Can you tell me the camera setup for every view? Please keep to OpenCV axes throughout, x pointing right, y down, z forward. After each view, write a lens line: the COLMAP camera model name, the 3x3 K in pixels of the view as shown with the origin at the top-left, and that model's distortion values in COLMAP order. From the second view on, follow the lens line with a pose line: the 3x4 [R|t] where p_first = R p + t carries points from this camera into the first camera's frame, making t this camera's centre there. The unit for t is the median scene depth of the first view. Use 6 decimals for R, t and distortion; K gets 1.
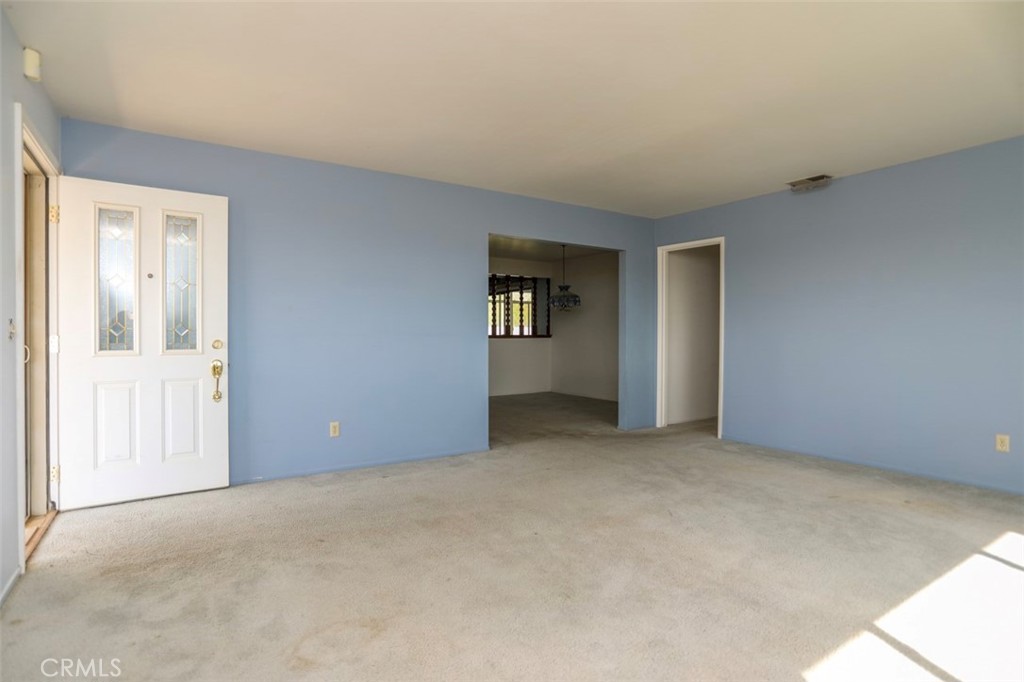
lens RADIAL K [[521.0, 0, 506.7], [0, 521.0, 340.2], [0, 0, 1]] dist [-0.034198, 0.009537]
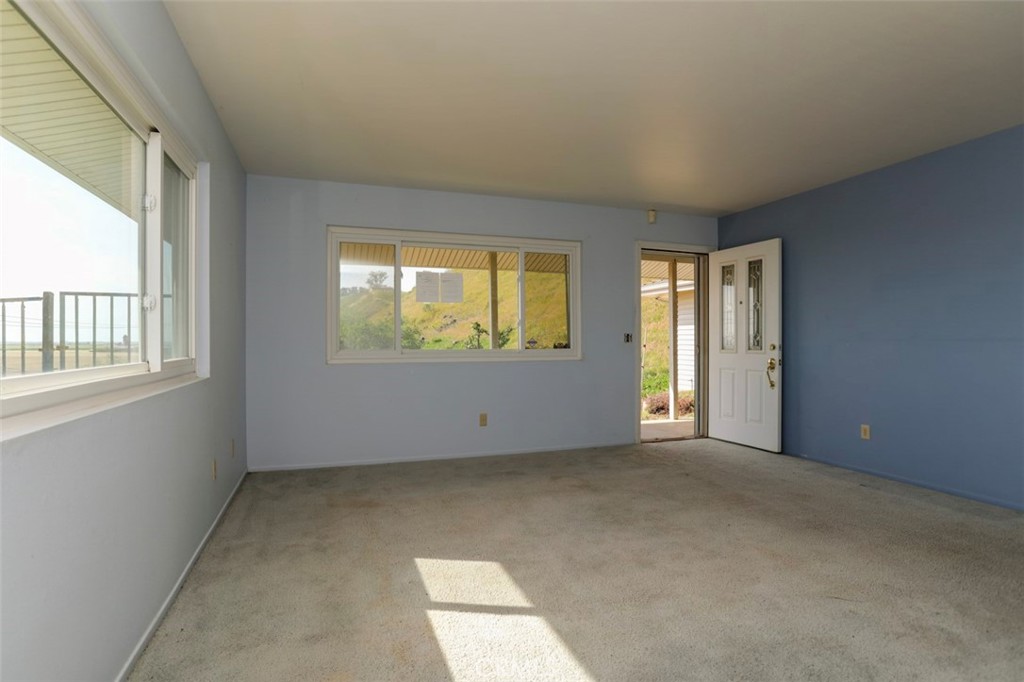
lens RADIAL K [[521.0, 0, 510.3], [0, 521.0, 338.8], [0, 0, 1]] dist [-0.034198, 0.009537]
pose [[-0.227677, 0.004430, -0.973727, 0.953638], [-0.002290, 0.999984, 0.005085, -0.020244], [0.973734, 0.003388, -0.227664, 0.631082]]
